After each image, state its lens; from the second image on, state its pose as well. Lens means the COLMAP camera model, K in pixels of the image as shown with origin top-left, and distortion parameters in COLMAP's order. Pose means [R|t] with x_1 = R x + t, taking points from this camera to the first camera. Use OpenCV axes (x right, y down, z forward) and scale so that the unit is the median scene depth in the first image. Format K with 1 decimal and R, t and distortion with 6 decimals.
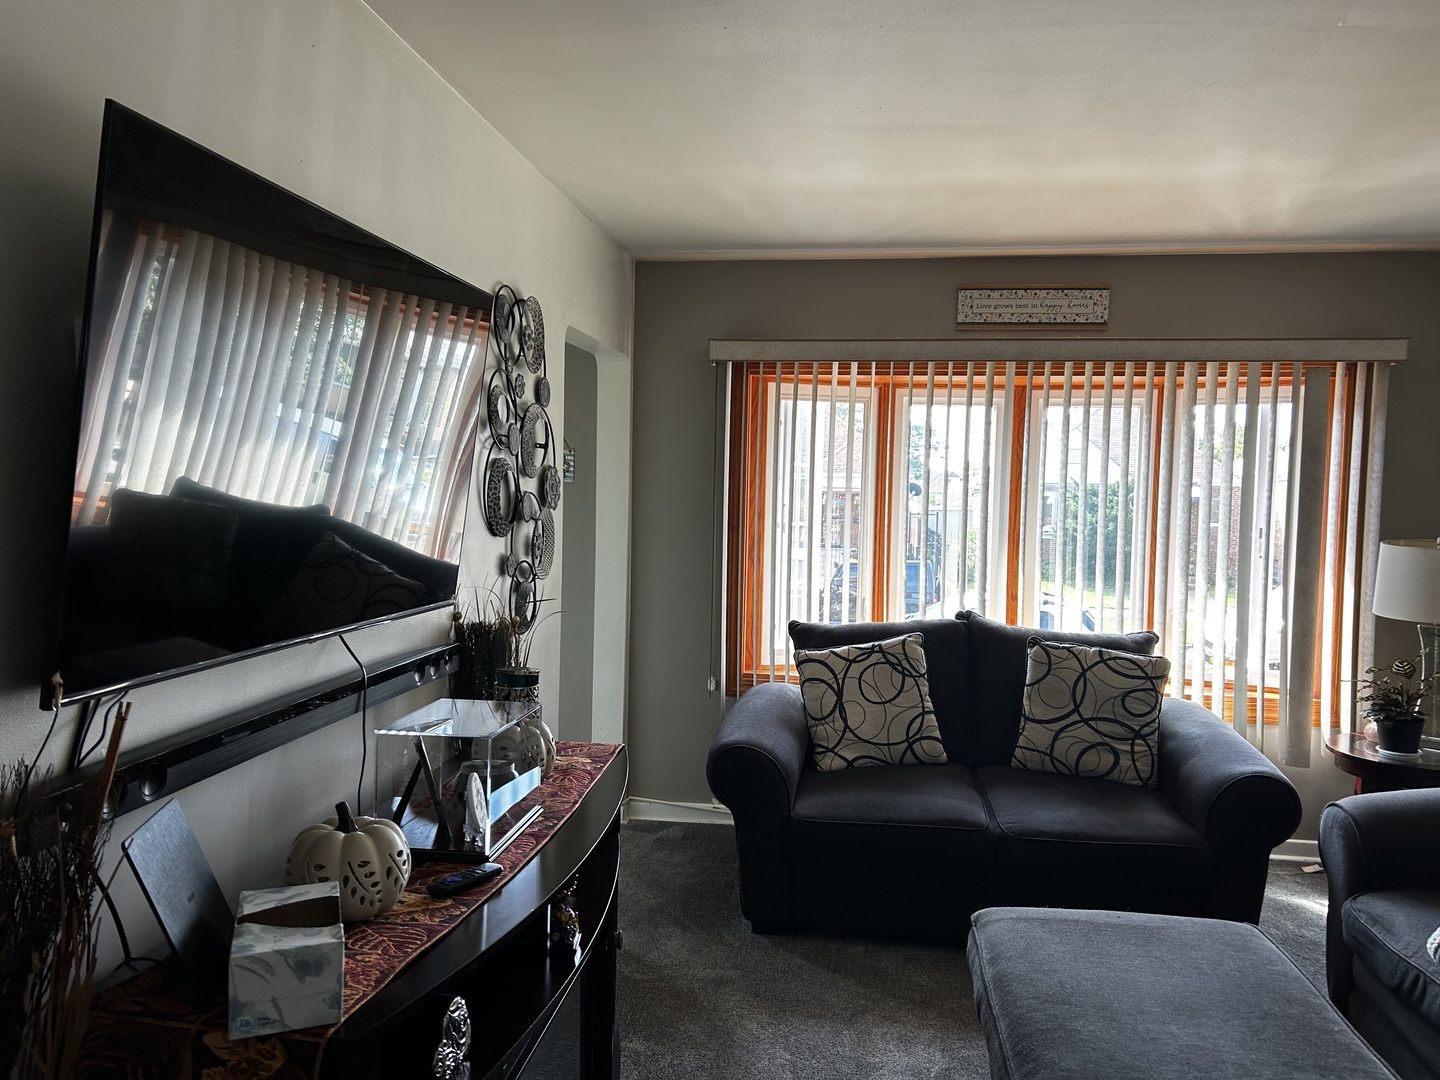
lens RADIAL K [[1074.1, 0, 720.1], [0, 1074.1, 540.8], [0, 0, 1]] dist [0.051339, -0.051547]
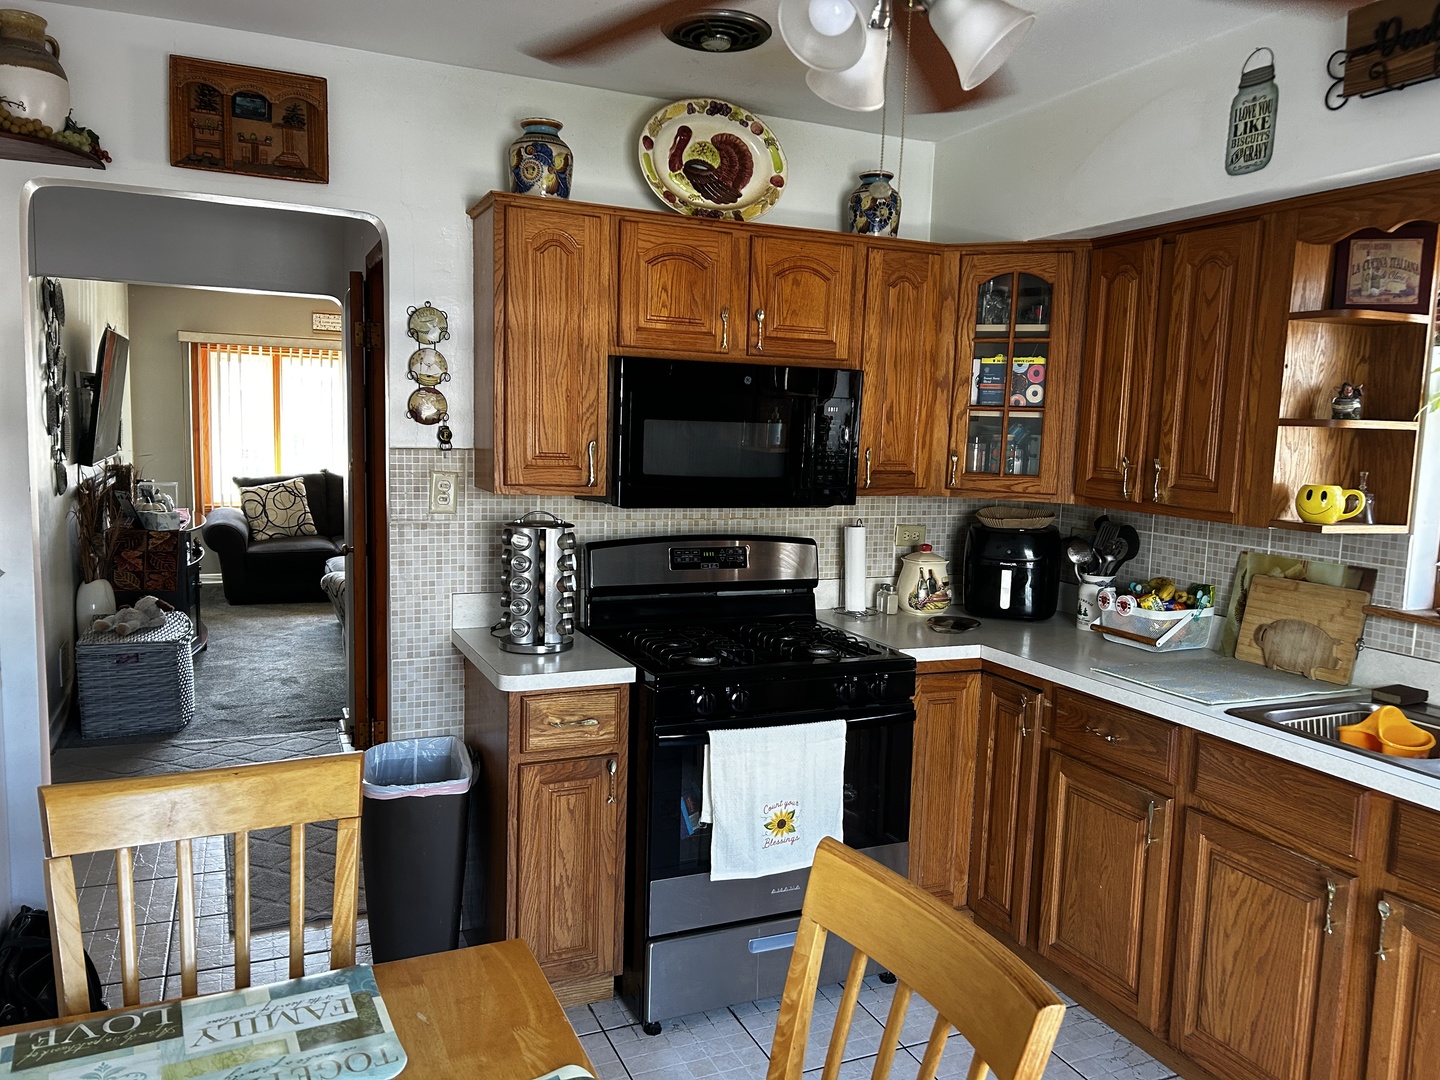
lens RADIAL K [[1074.1, 0, 718.4], [0, 1074.1, 541.9], [0, 0, 1]] dist [0.051339, -0.051547]
pose [[0.856754, -0.061809, 0.512009, -0.207224], [0.013334, 0.995115, 0.097816, 0.012237], [-0.515553, -0.076977, 0.853393, -1.230699]]
